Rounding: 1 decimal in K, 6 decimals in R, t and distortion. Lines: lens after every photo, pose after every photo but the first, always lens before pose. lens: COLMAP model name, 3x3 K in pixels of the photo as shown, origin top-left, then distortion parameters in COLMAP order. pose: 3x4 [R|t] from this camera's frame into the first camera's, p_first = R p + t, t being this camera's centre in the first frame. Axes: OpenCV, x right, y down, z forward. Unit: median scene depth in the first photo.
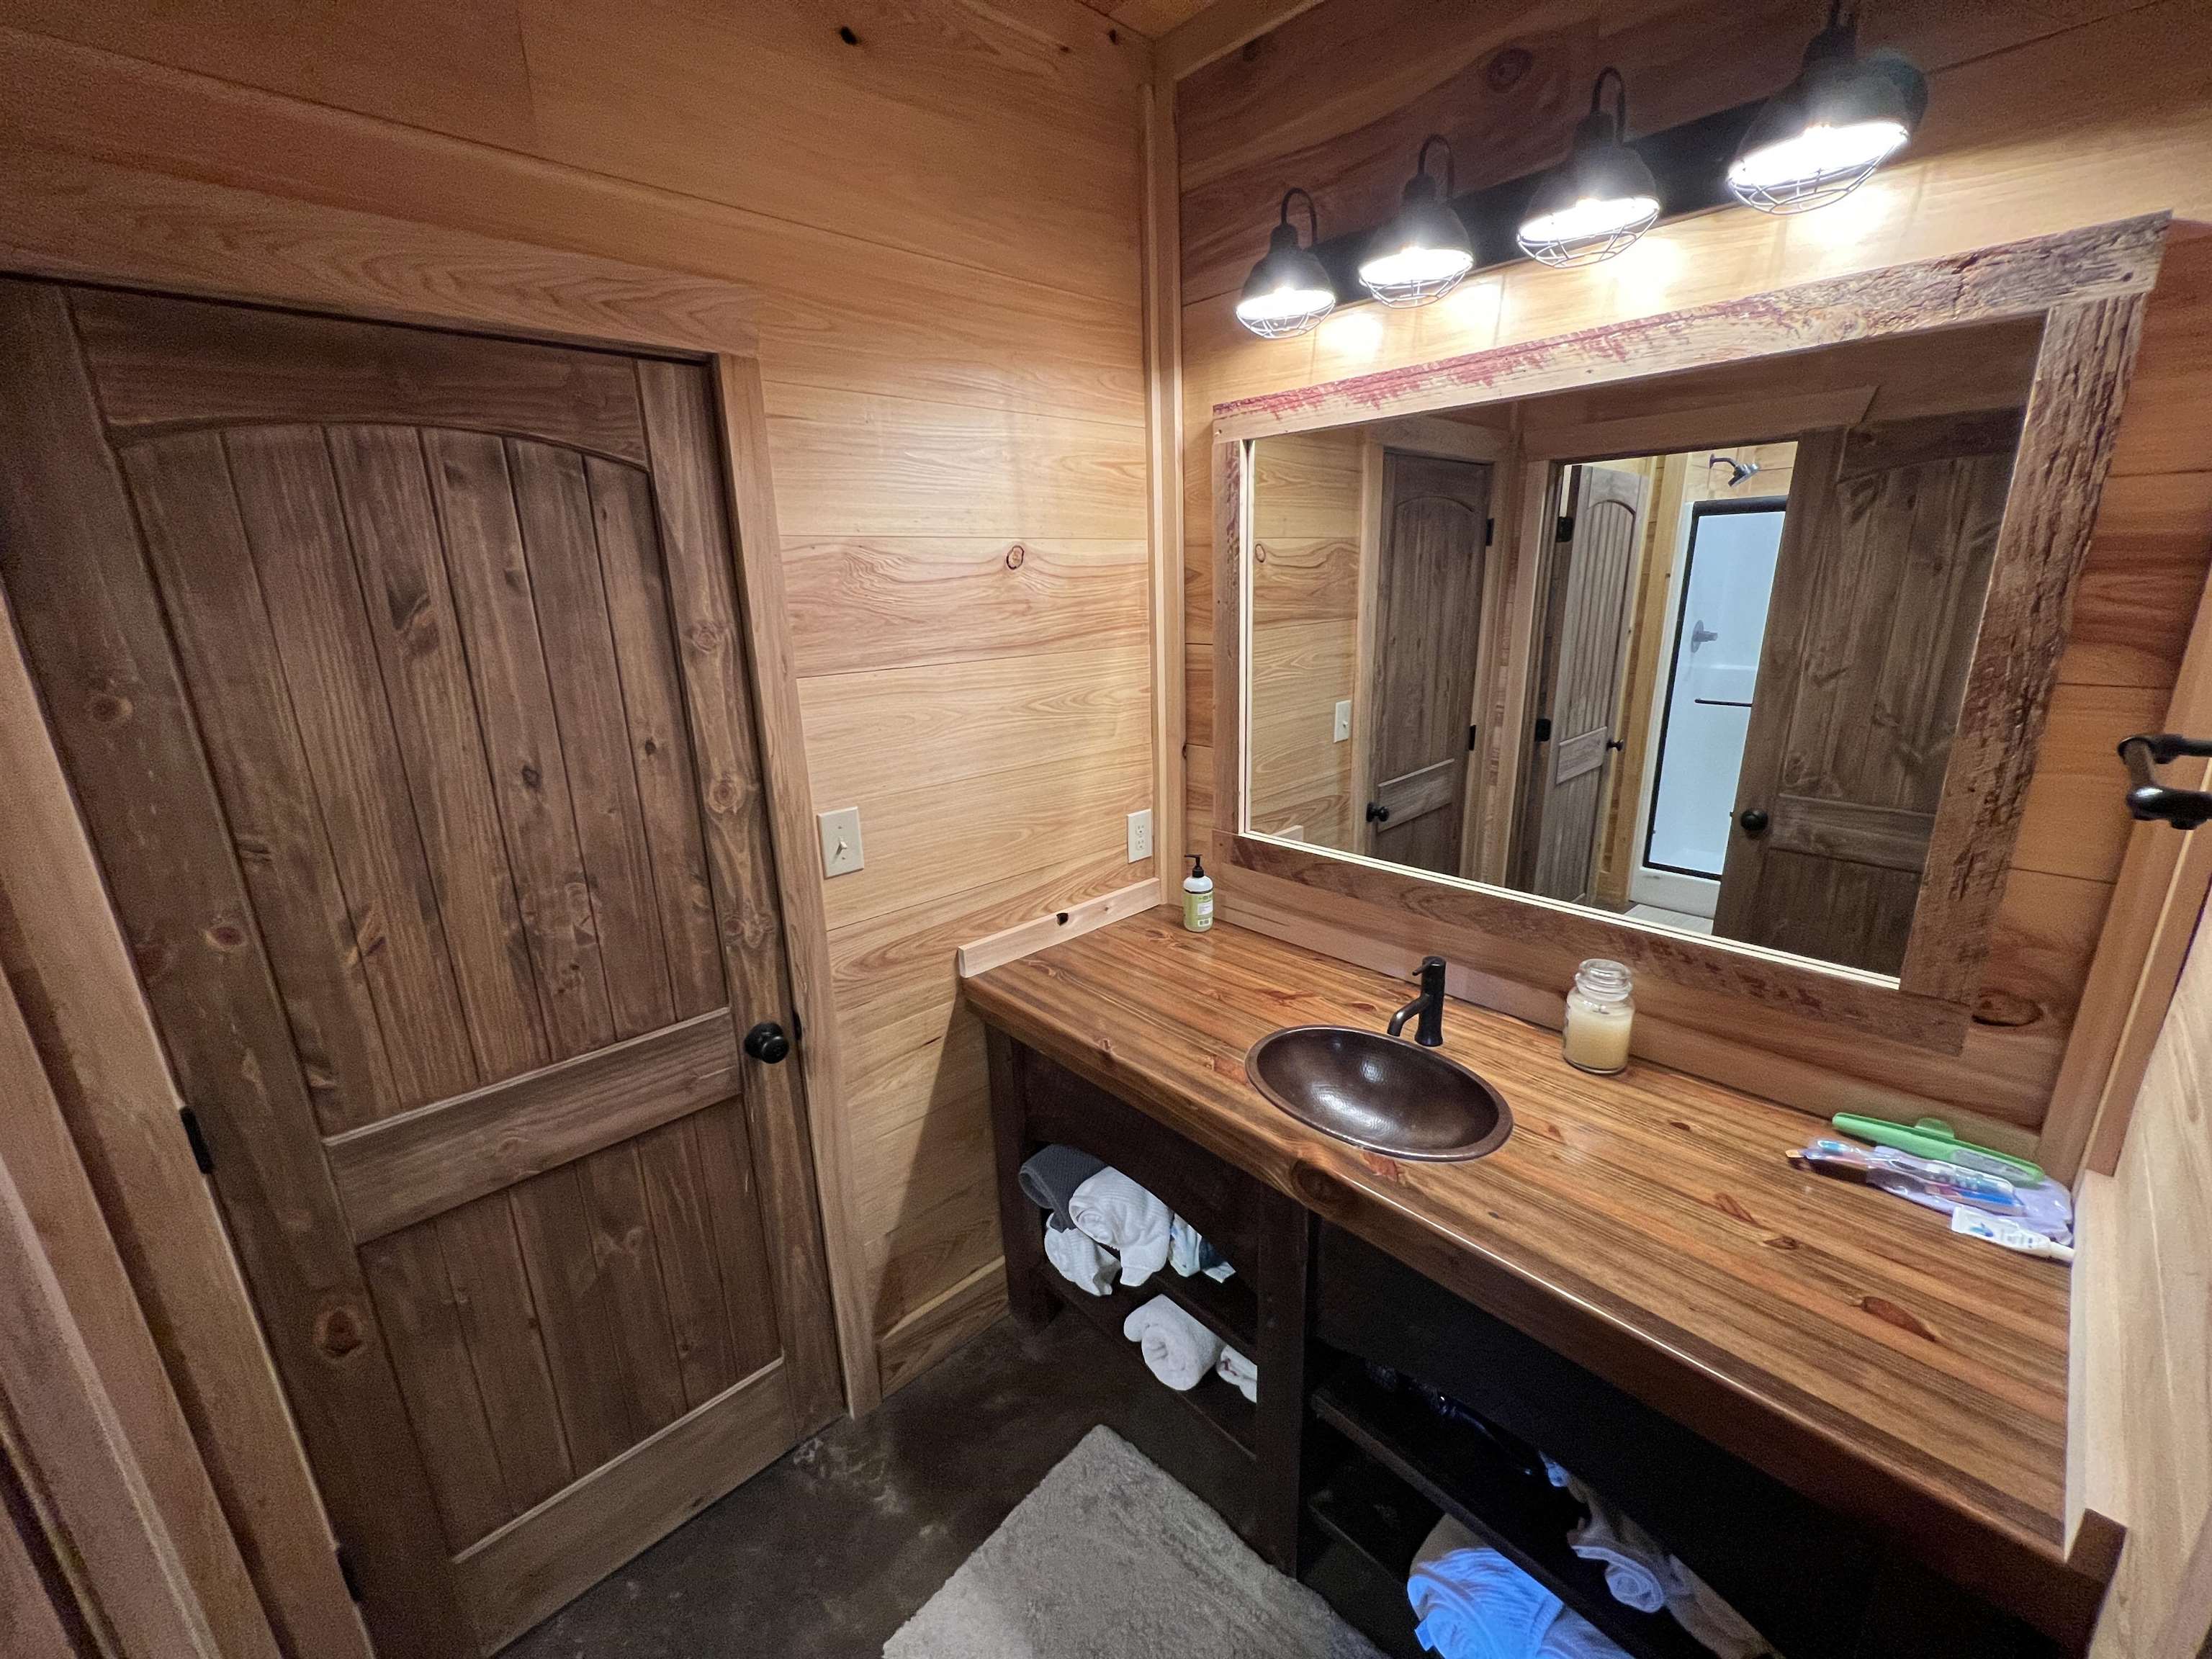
lens RADIAL K [[890.3, 0, 1108.1], [0, 890.3, 820.8], [0, 0, 1]] dist [-0.002286, -0.000060]
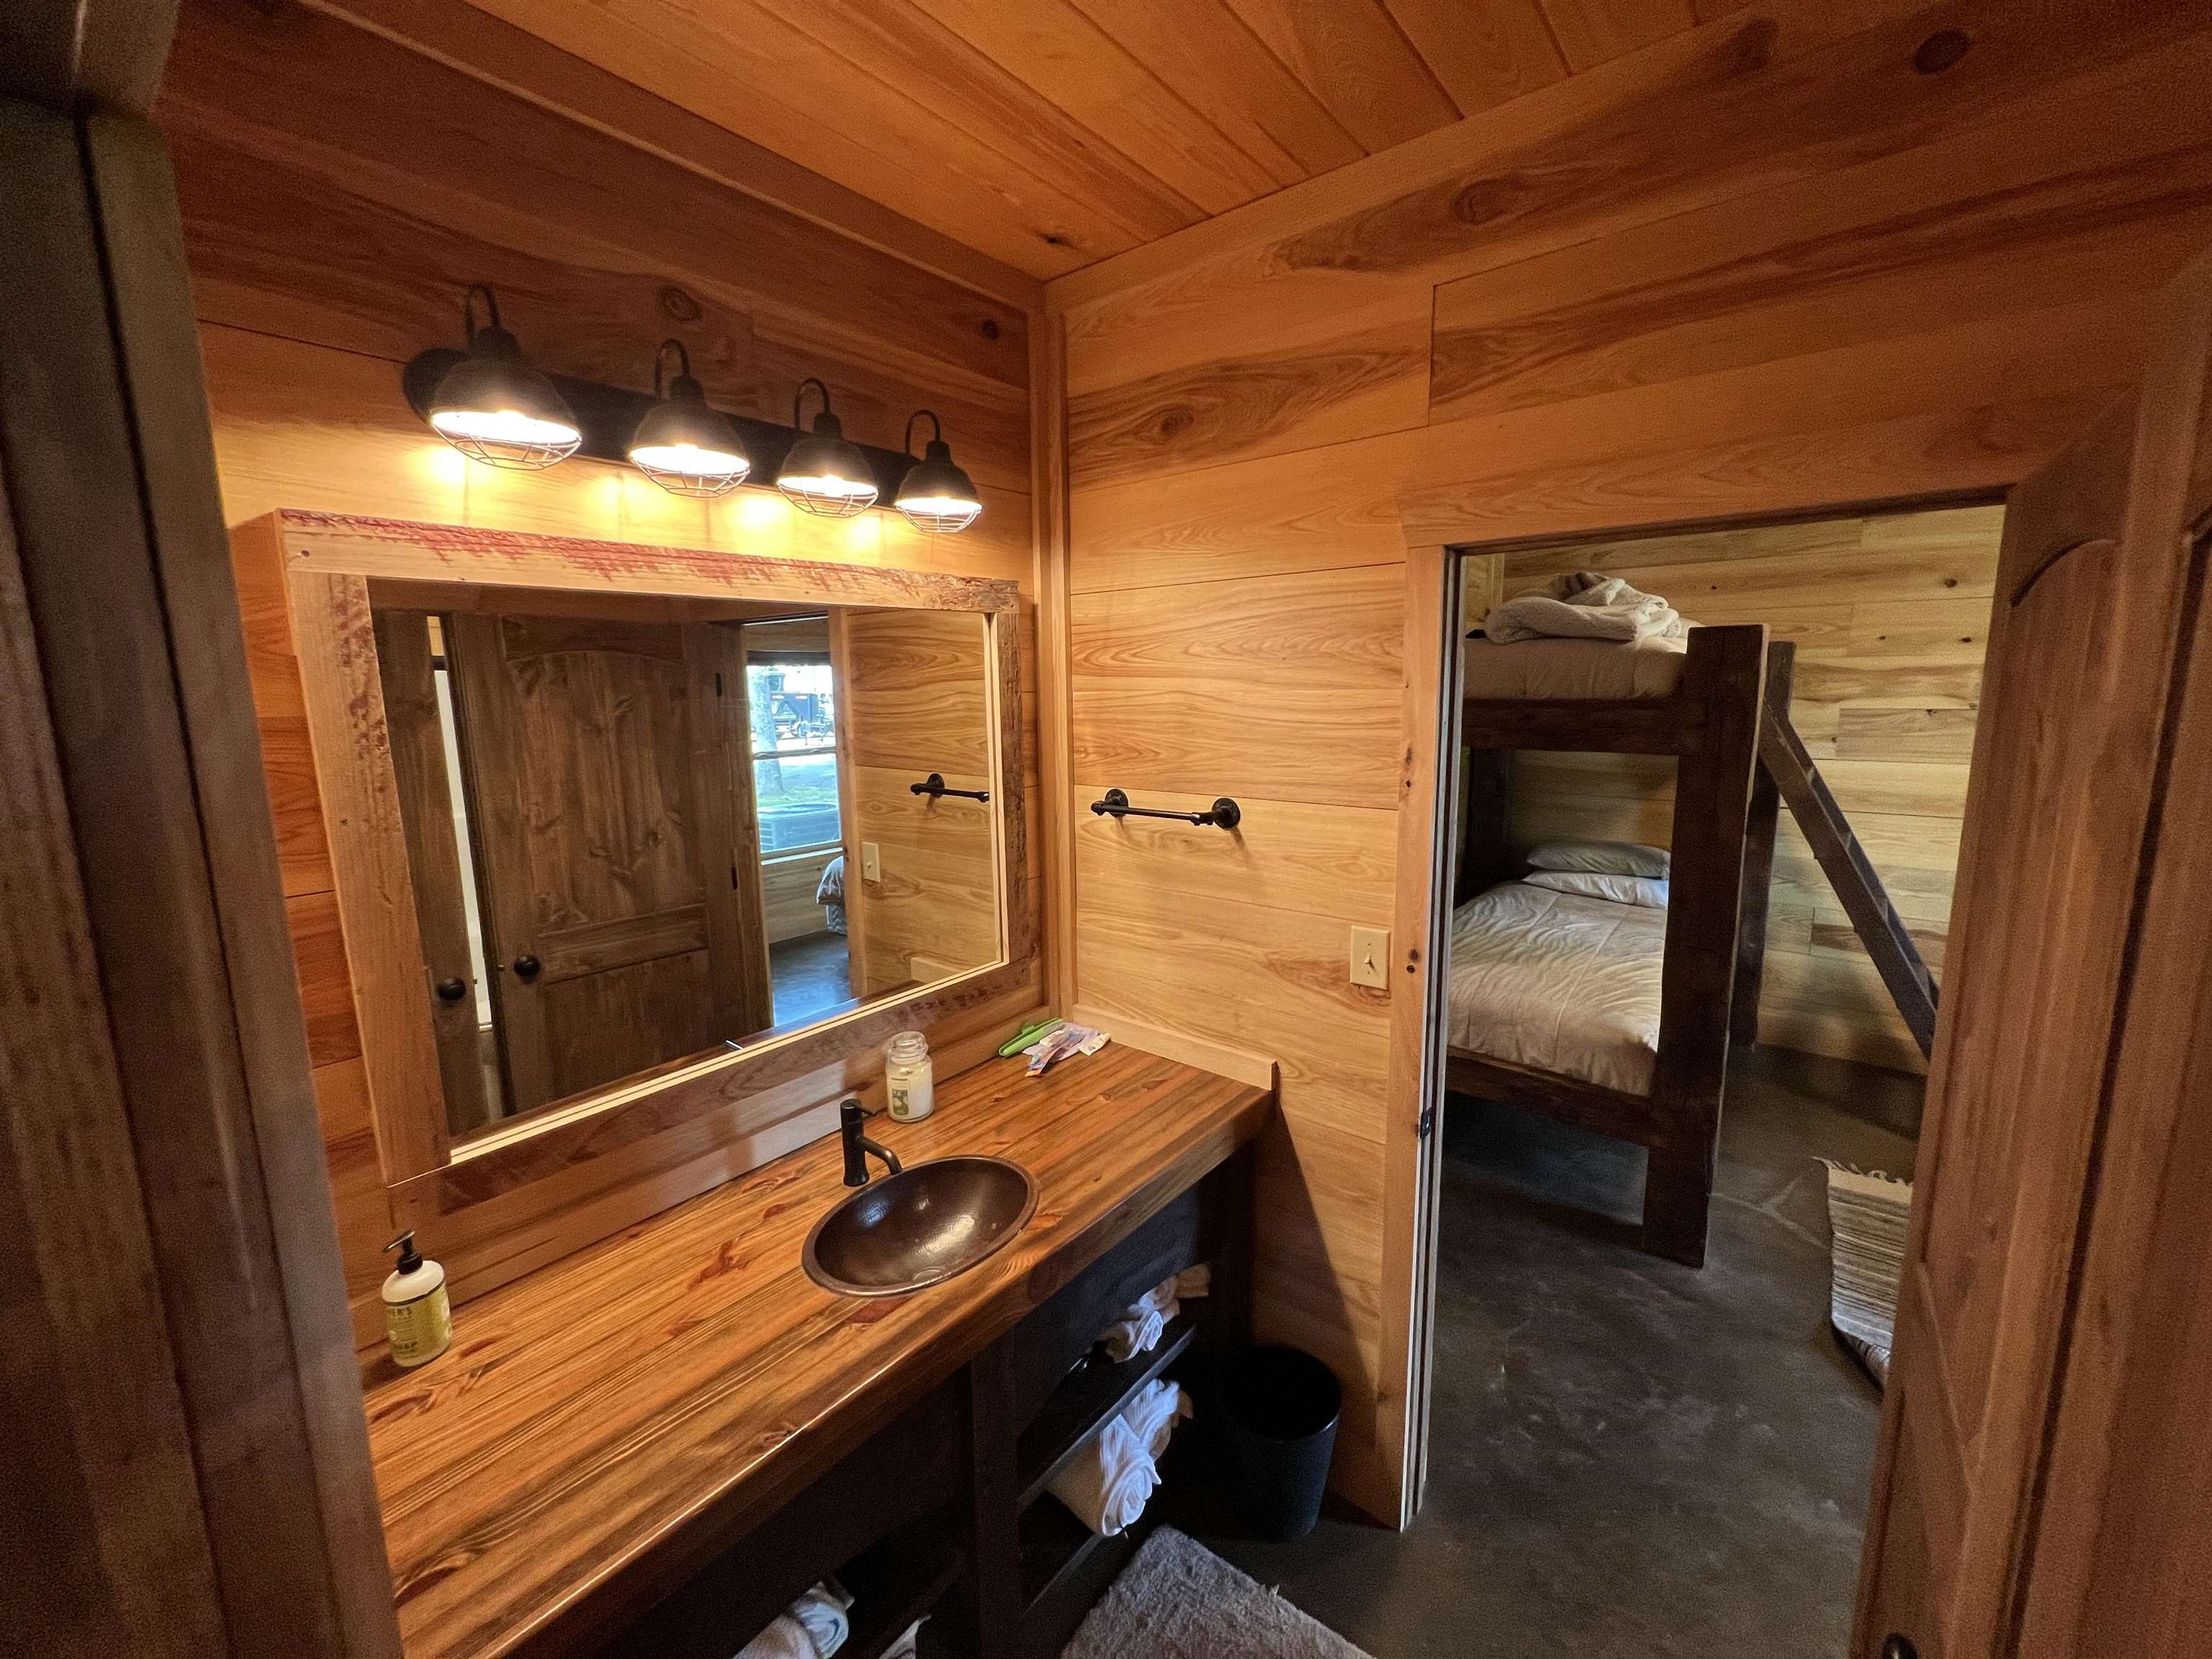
lens RADIAL K [[878.6, 0, 1108.6], [0, 878.6, 817.9], [0, 0, 1]] dist [-0.003937, -0.000454]
pose [[-0.126508, -0.124231, 0.984156, -0.640563], [0.284164, 0.946009, 0.155943, -0.233928], [-0.950393, 0.299390, -0.084376, 0.669450]]
